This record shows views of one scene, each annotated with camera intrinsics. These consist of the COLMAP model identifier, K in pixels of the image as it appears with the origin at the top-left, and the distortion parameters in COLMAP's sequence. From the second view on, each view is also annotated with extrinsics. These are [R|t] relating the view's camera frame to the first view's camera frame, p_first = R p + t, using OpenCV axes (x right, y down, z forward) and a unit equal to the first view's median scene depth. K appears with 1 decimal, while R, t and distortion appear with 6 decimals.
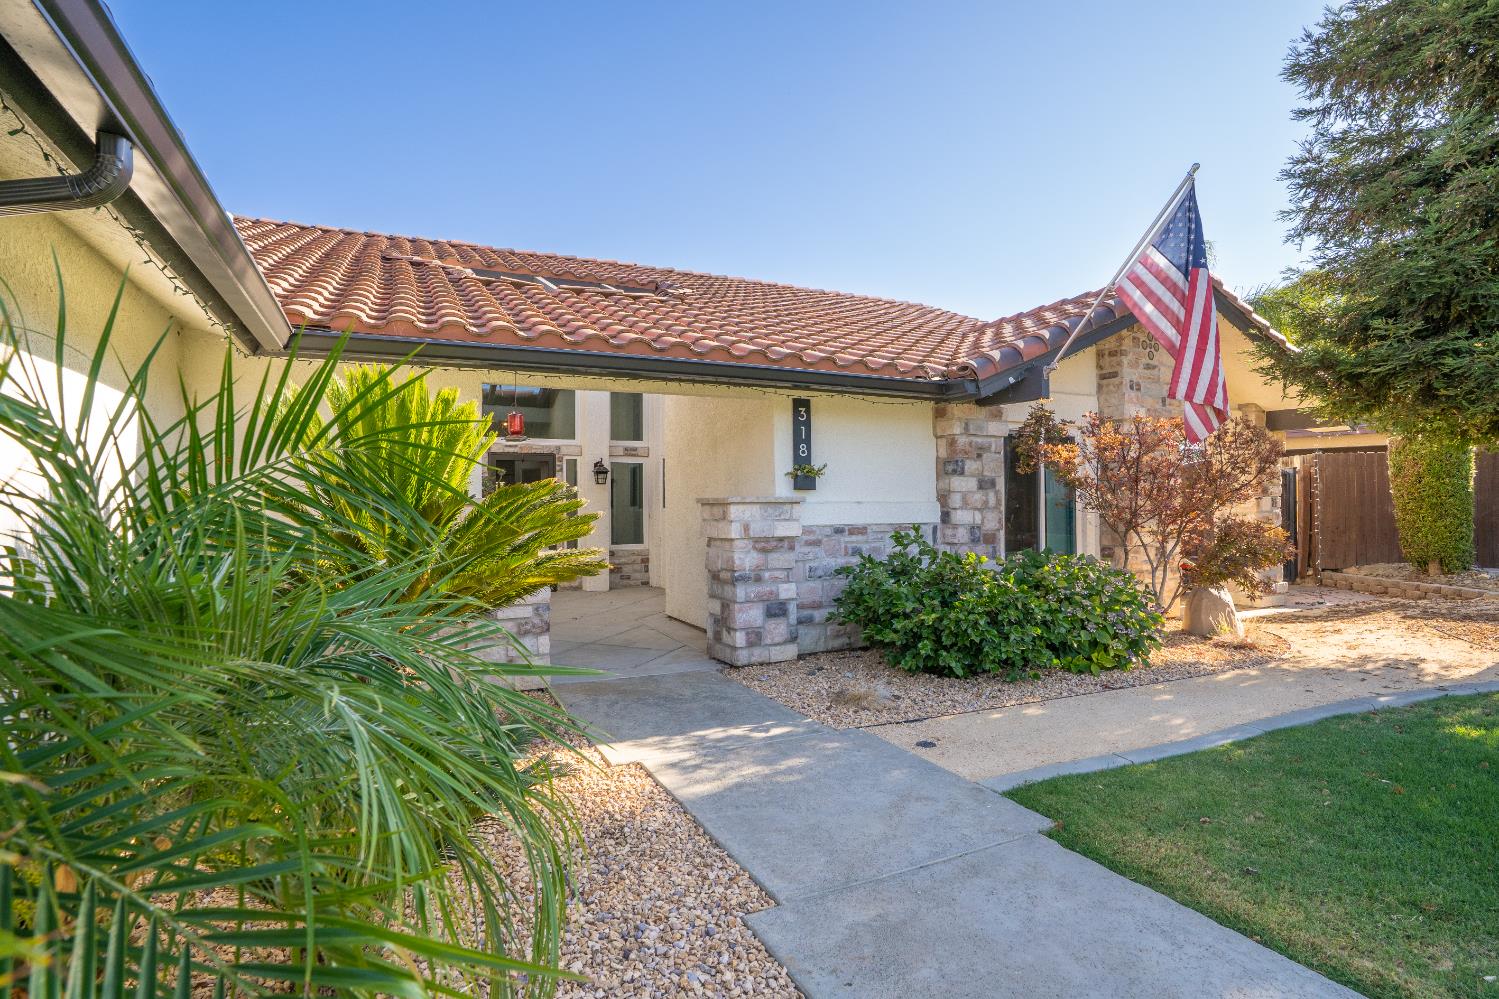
lens RADIAL K [[693.6, 0, 750.6], [0, 693.6, 499.4], [0, 0, 1]] dist [-0.003574, -0.000155]
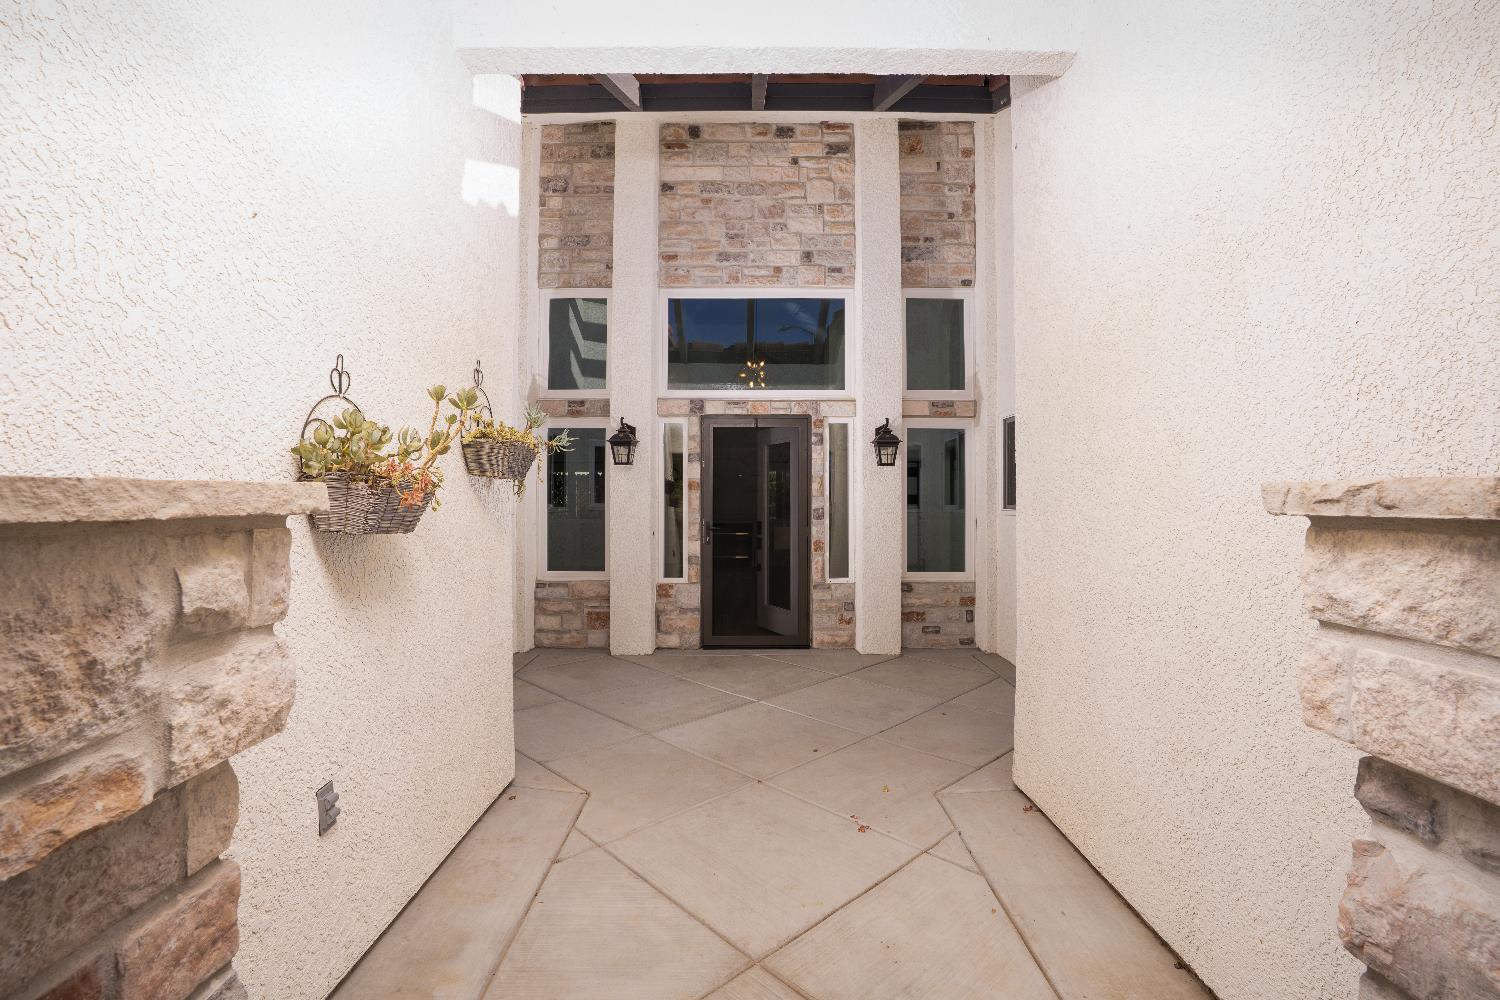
lens RADIAL K [[694.1, 0, 750.6], [0, 694.1, 500.9], [0, 0, 1]] dist [-0.003574, -0.000155]
pose [[0.893040, 0.009414, -0.449878, -0.058195], [-0.004093, 0.999910, 0.012798, 0.000261], [0.449958, -0.009587, 0.892998, 0.428261]]
